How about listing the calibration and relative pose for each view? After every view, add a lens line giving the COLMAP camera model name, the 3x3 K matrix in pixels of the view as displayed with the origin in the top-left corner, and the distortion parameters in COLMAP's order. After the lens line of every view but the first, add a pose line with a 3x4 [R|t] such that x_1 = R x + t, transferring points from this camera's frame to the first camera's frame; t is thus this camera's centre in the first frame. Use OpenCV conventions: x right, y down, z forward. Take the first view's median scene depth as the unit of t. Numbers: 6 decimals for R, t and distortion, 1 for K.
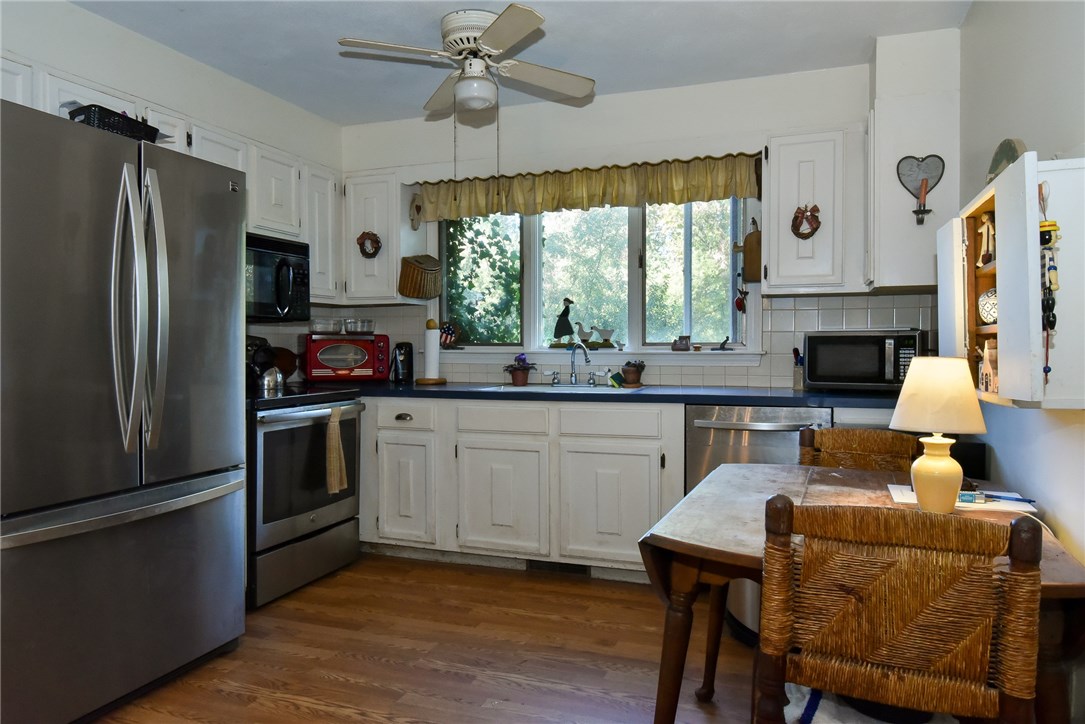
lens RADIAL K [[745.5, 0, 542.6], [0, 745.5, 360.5], [0, 0, 1]] dist [-0.002803, -0.000130]
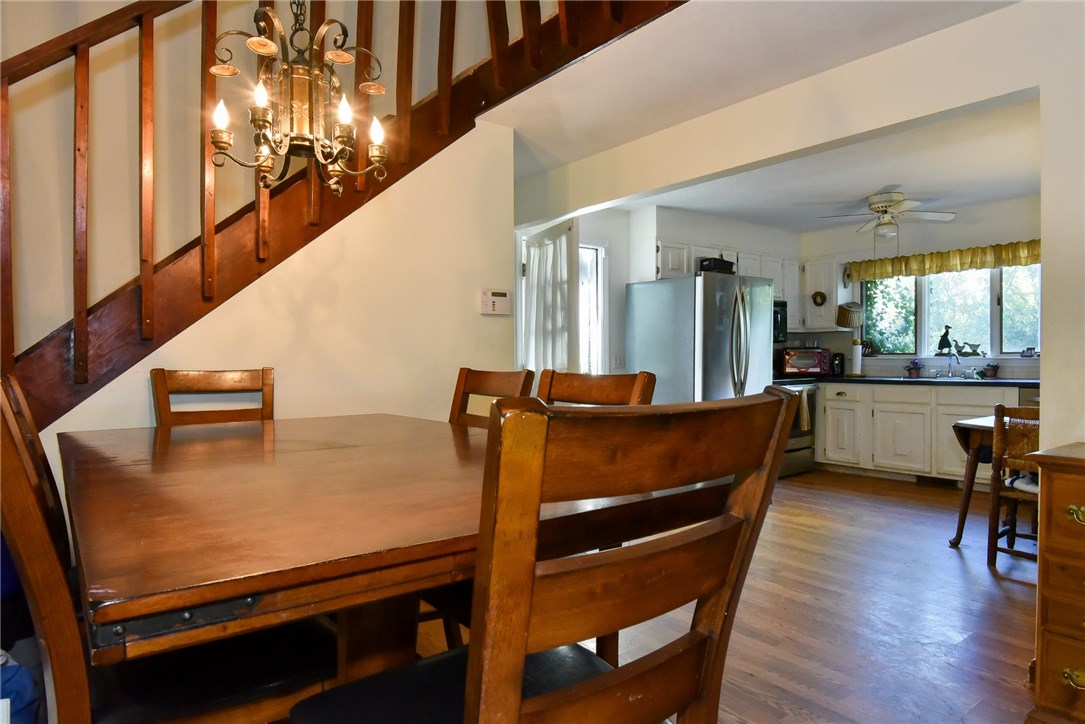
lens RADIAL K [[677.9, 0, 543.3], [0, 677.9, 369.5], [0, 0, 1]] dist [-0.009860, -0.004868]
pose [[0.850675, 0.004611, -0.525673, 0.058583], [-0.004448, 0.999989, 0.001575, 0.014944], [0.525674, 0.000999, 0.850686, -0.725931]]
